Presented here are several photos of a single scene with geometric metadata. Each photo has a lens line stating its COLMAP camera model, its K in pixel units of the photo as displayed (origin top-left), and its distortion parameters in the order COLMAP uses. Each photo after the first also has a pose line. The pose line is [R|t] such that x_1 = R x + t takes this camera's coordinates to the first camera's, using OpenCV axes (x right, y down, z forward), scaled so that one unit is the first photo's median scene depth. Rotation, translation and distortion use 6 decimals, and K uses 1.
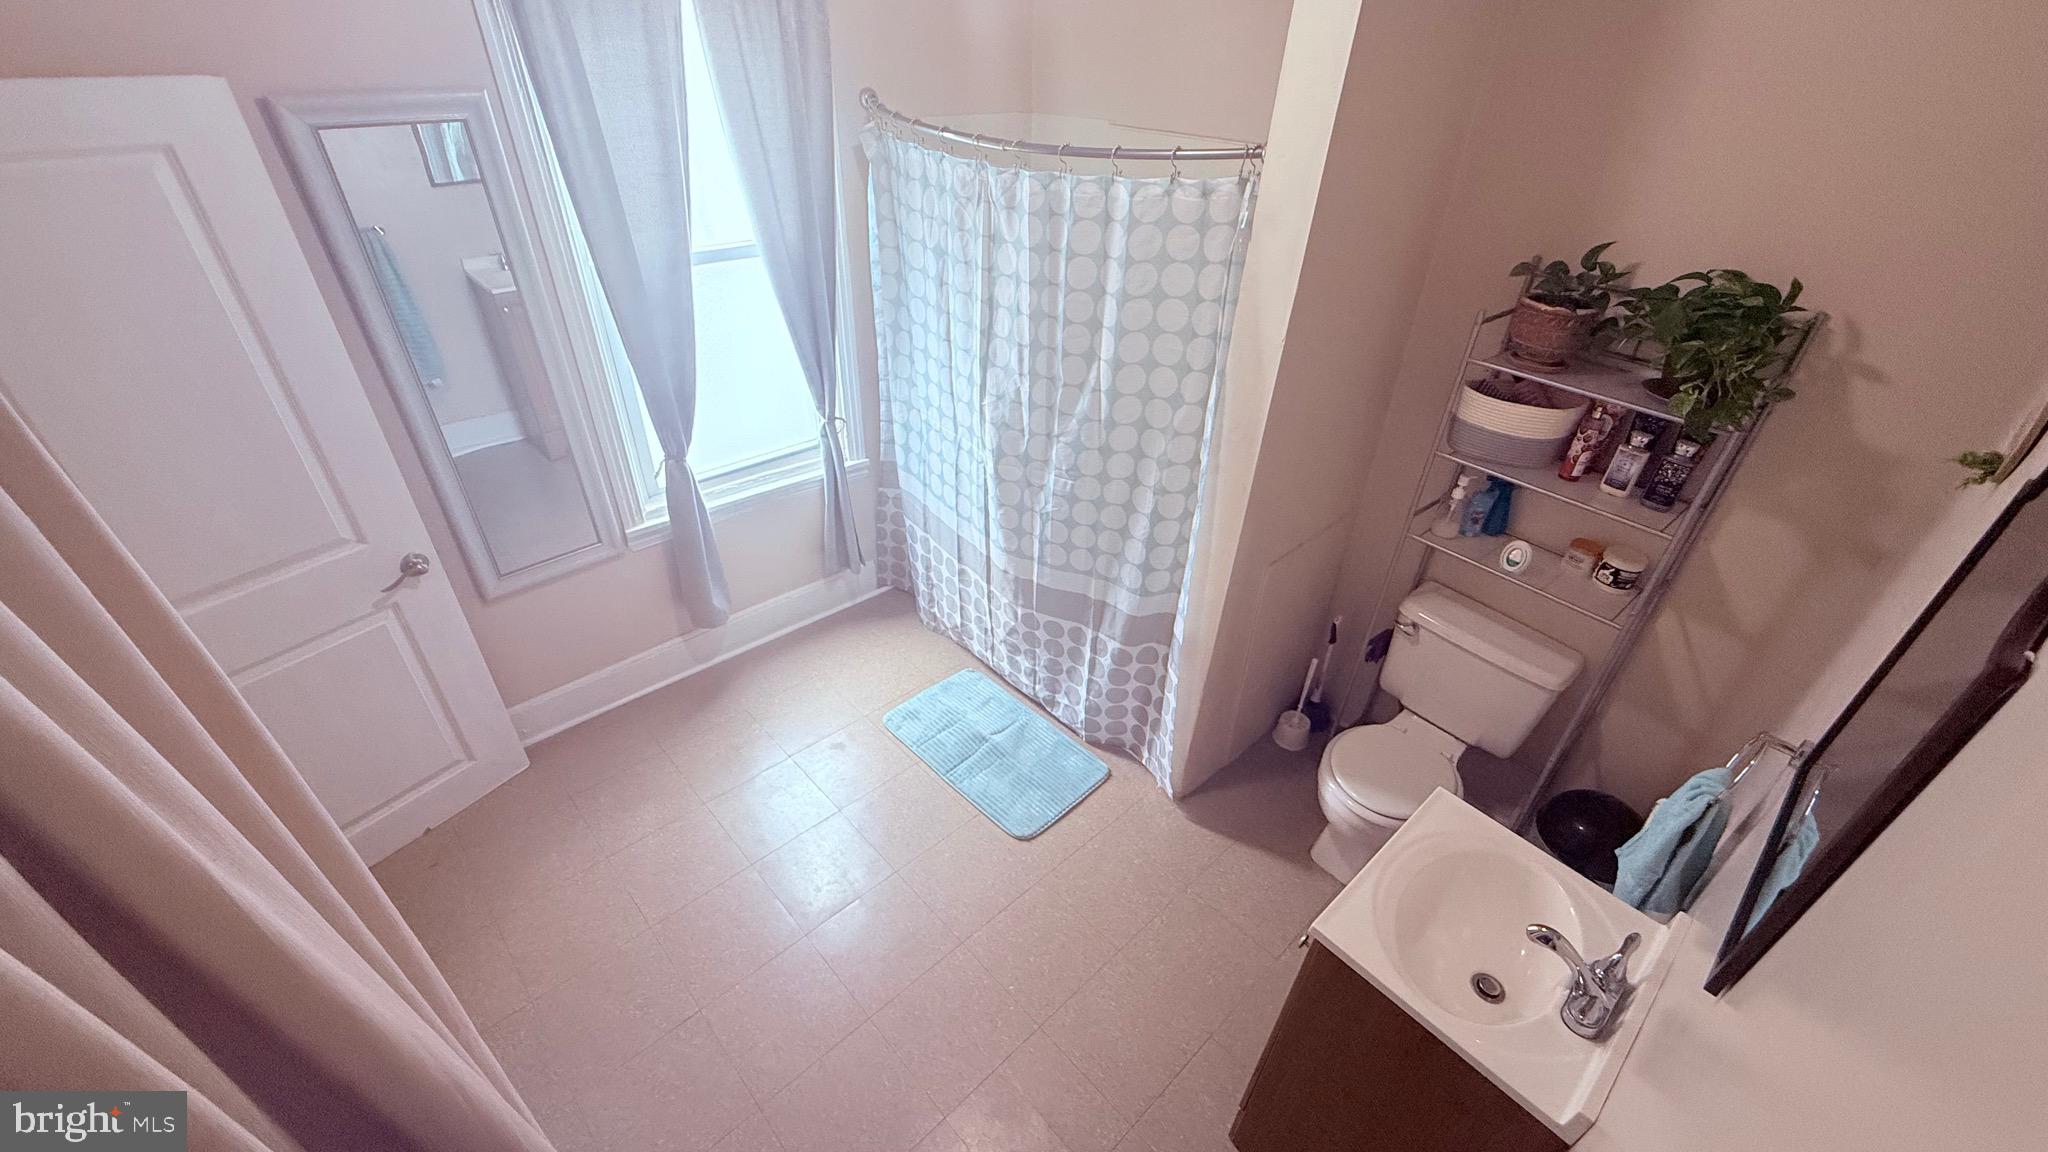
lens RADIAL K [[816.6, 0, 1014.8], [0, 816.6, 576.1], [0, 0, 1]] dist [-0.000458, -0.000132]
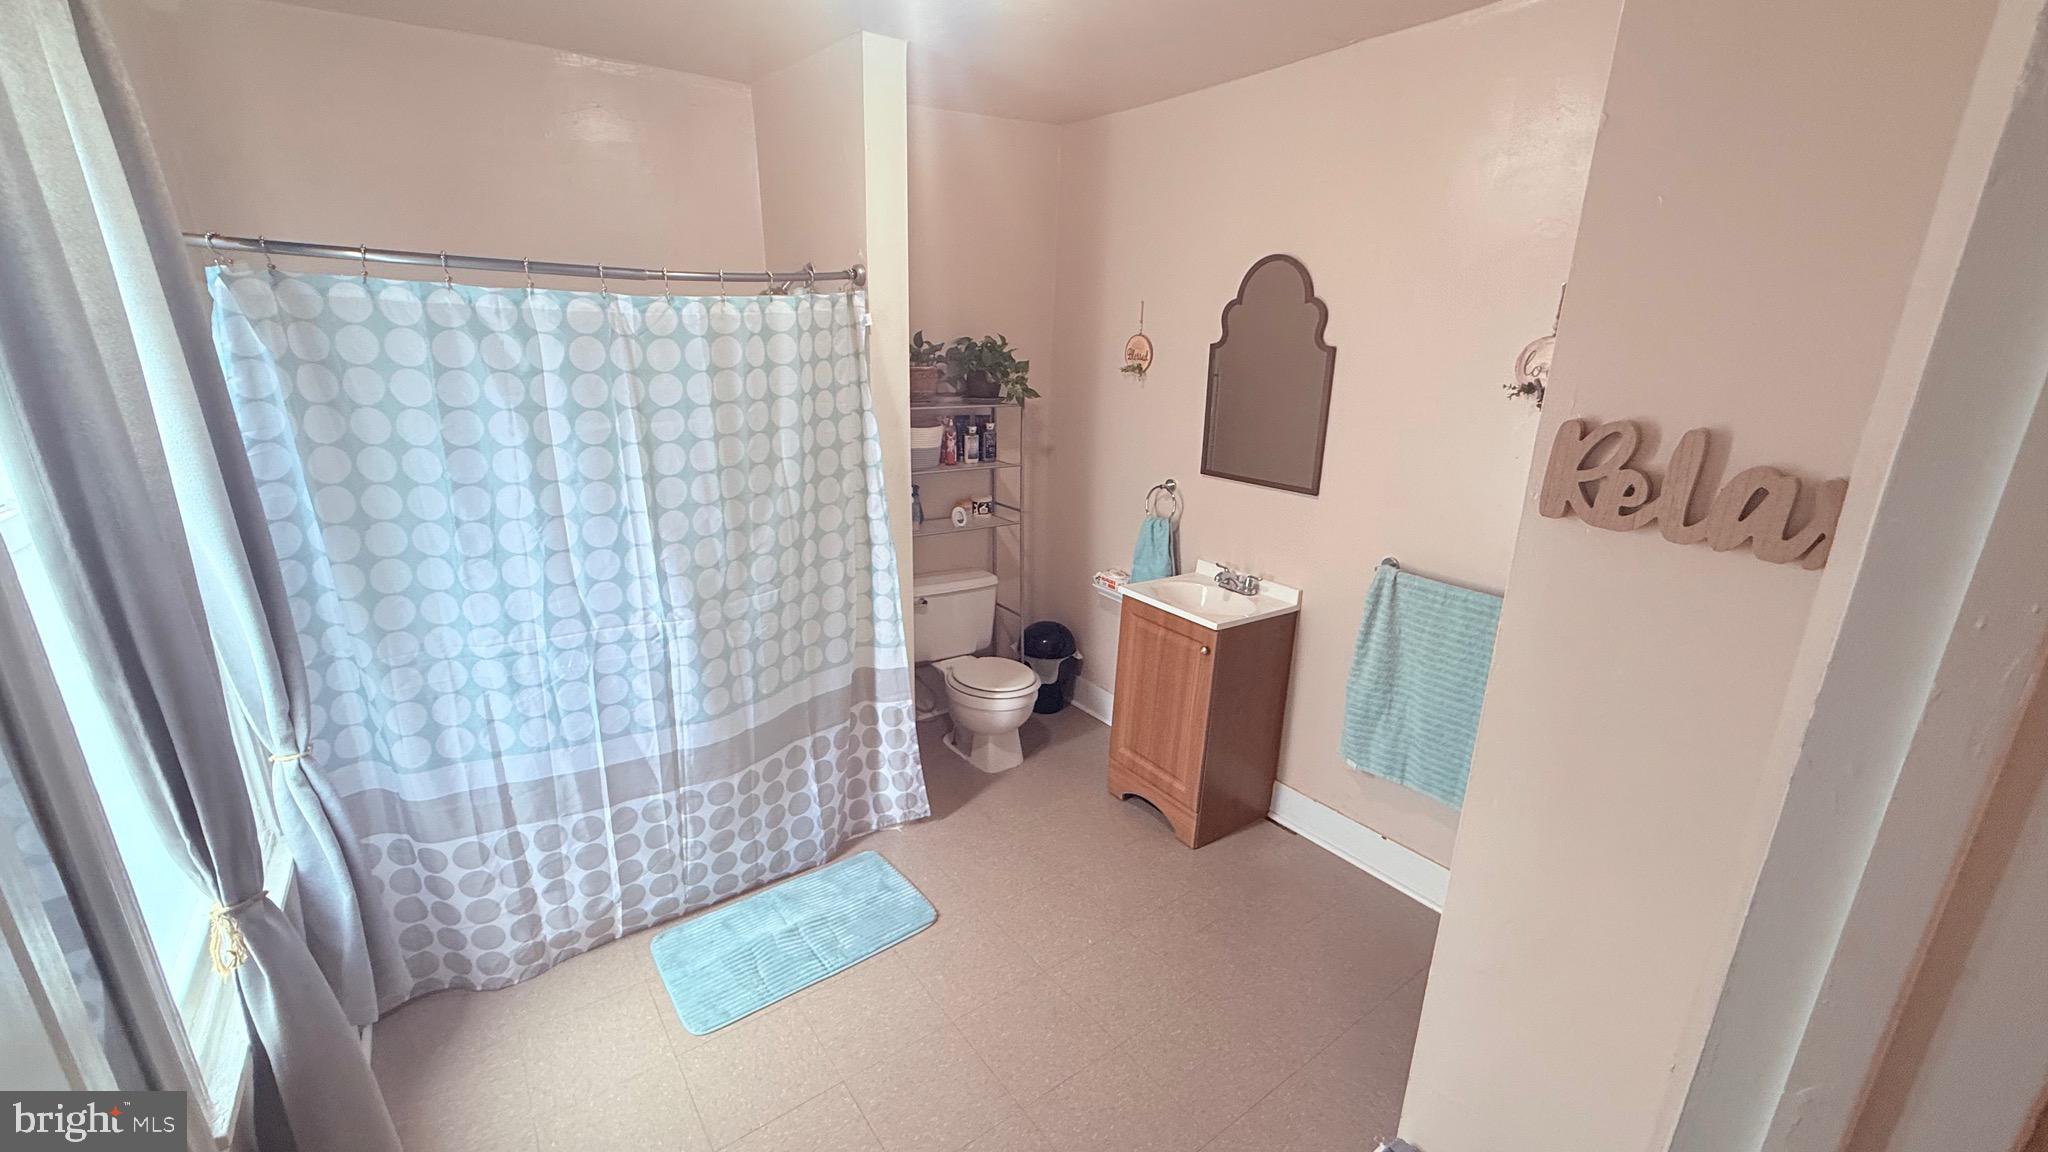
lens RADIAL K [[816.6, 0, 1014.8], [0, 816.6, 576.1], [0, 0, 1]] dist [-0.000458, -0.000132]
pose [[0.120674, -0.305974, 0.944361, -0.964730], [0.551743, 0.811512, 0.192427, -0.185721], [-0.825238, 0.497824, 0.266748, 0.558802]]
